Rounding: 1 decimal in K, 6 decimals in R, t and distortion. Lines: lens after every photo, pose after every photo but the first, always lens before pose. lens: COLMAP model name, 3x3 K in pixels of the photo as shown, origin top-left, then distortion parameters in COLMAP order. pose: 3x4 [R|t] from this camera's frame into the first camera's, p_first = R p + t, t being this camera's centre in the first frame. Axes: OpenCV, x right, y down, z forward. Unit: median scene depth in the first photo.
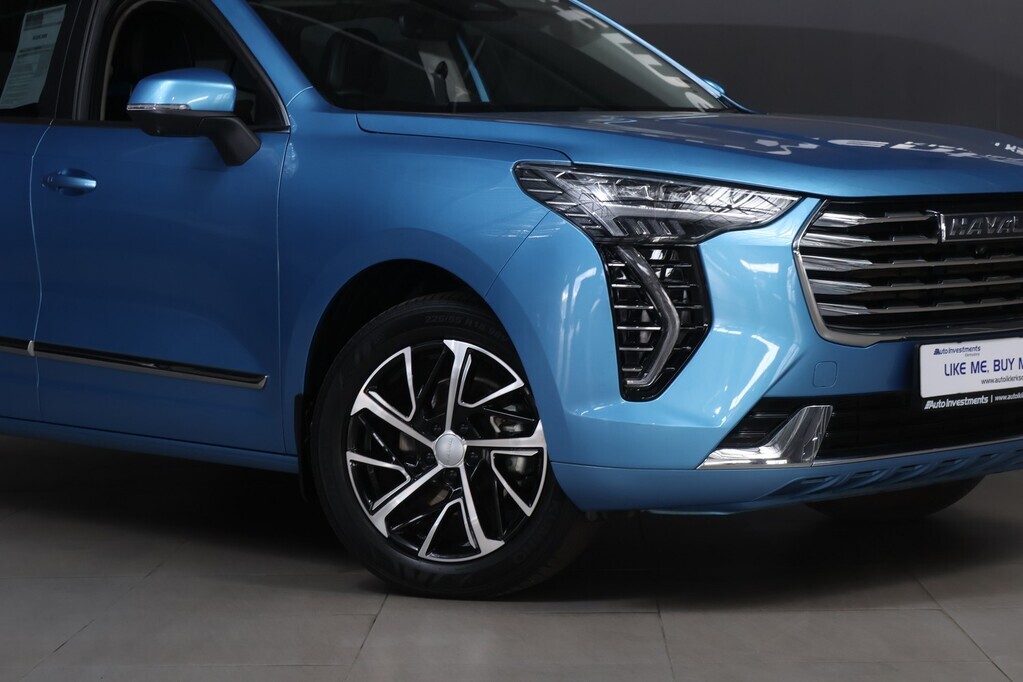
lens RADIAL K [[2389.1, 0, 537.5], [0, 2389.1, 319.1], [0, 0, 1]] dist [0.097714, 0.000000]
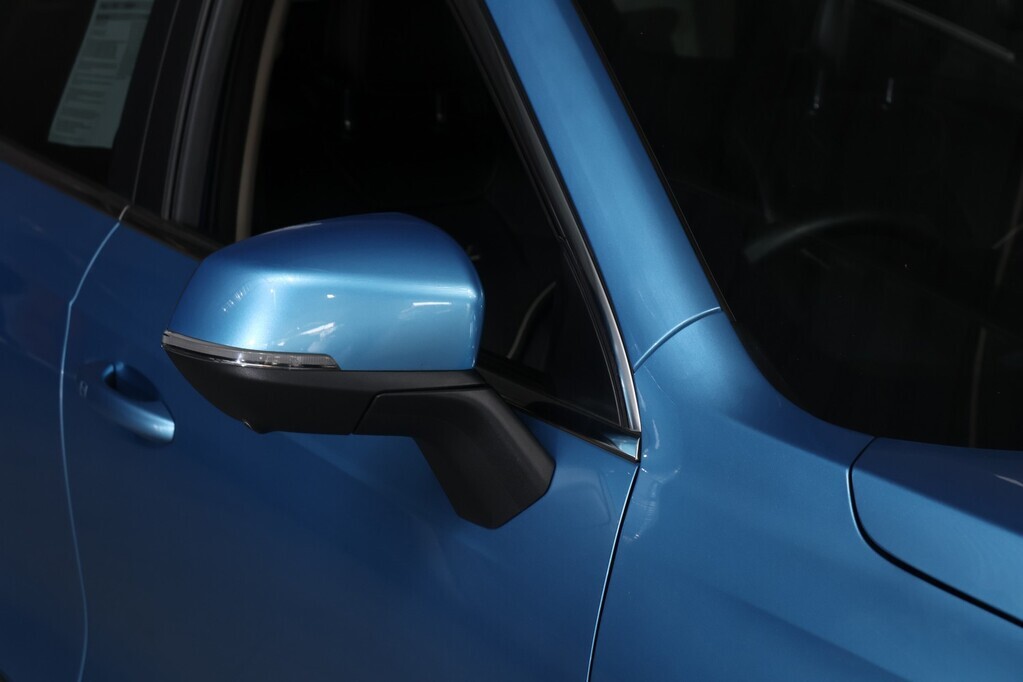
lens RADIAL K [[2389.1, 0, 510.2], [0, 2389.1, 341.3], [0, 0, 1]] dist [0.097714, 0.000000]
pose [[0.974261, 0.057502, -0.217967, -0.052183], [-0.024647, 0.988294, 0.150556, -0.140430], [0.224073, -0.141309, 0.964273, 0.694150]]
